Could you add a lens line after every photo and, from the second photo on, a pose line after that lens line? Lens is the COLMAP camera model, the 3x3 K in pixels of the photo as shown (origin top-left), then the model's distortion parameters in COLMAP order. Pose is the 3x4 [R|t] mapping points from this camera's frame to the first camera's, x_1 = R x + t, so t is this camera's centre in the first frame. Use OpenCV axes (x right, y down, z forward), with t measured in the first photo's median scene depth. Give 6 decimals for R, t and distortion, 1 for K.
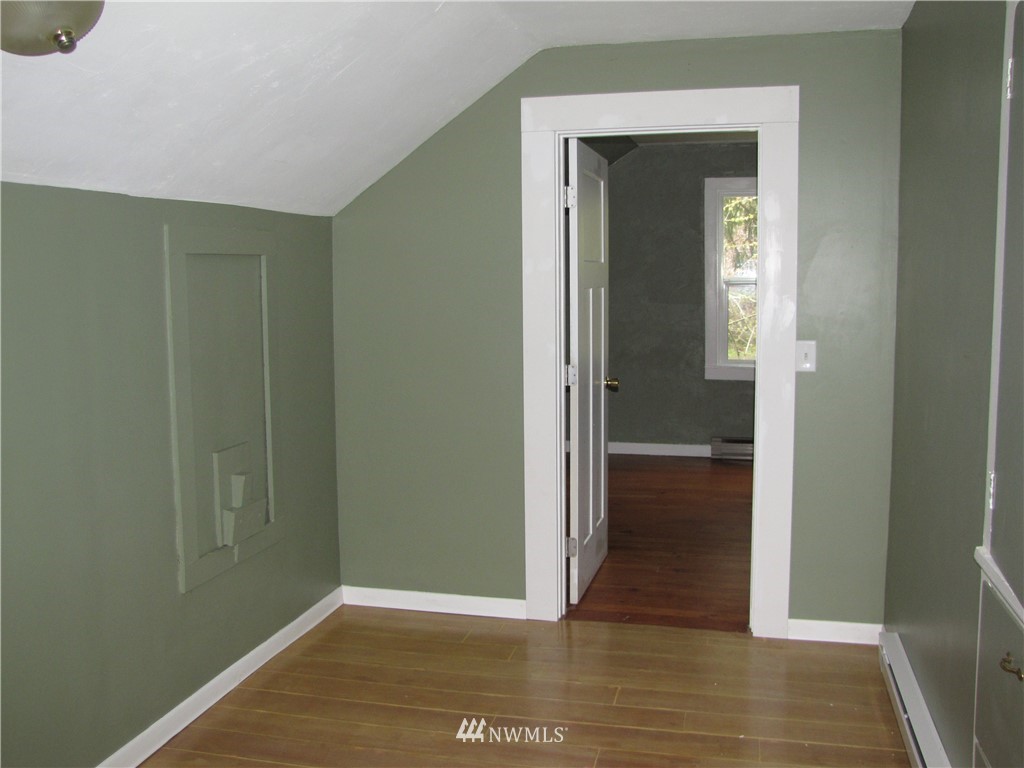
lens RADIAL K [[974.3, 0, 512.0], [0, 974.3, 384.0], [0, 0, 1]] dist [-0.118562, 0.163311]
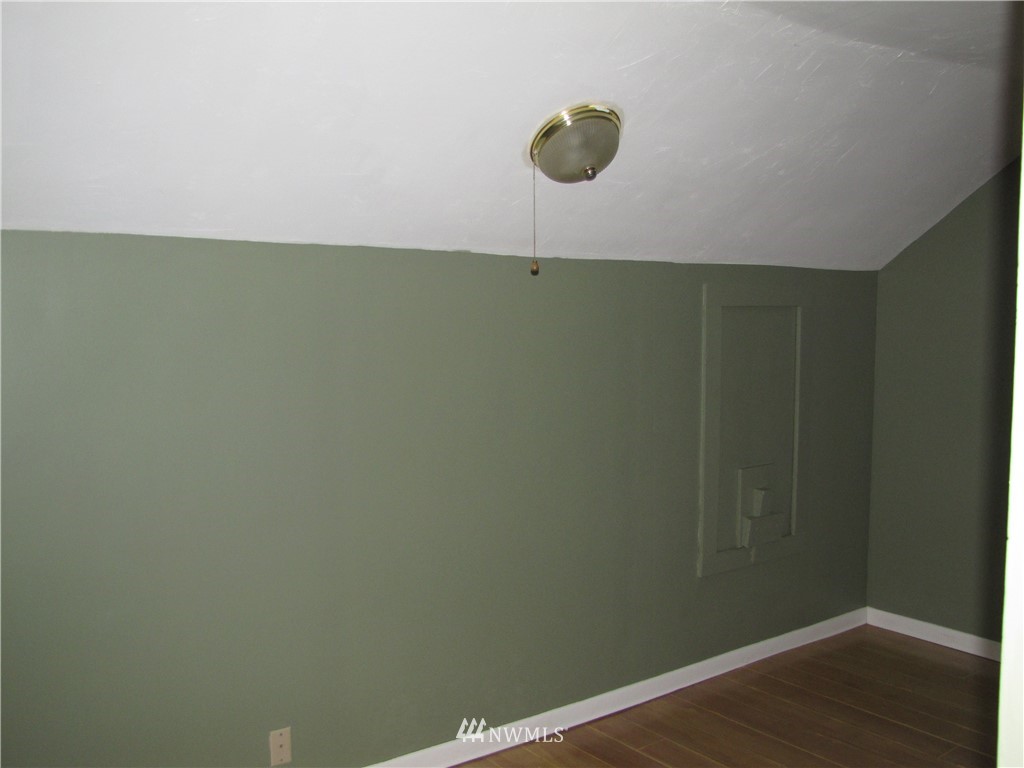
lens RADIAL K [[974.3, 0, 512.0], [0, 974.3, 384.0], [0, 0, 1]] dist [-0.118562, 0.163311]
pose [[0.779355, 0.055114, -0.624154, 0.221848], [-0.075815, 0.997100, -0.006621, -0.005628], [0.621979, 0.052480, 0.781273, -0.136479]]
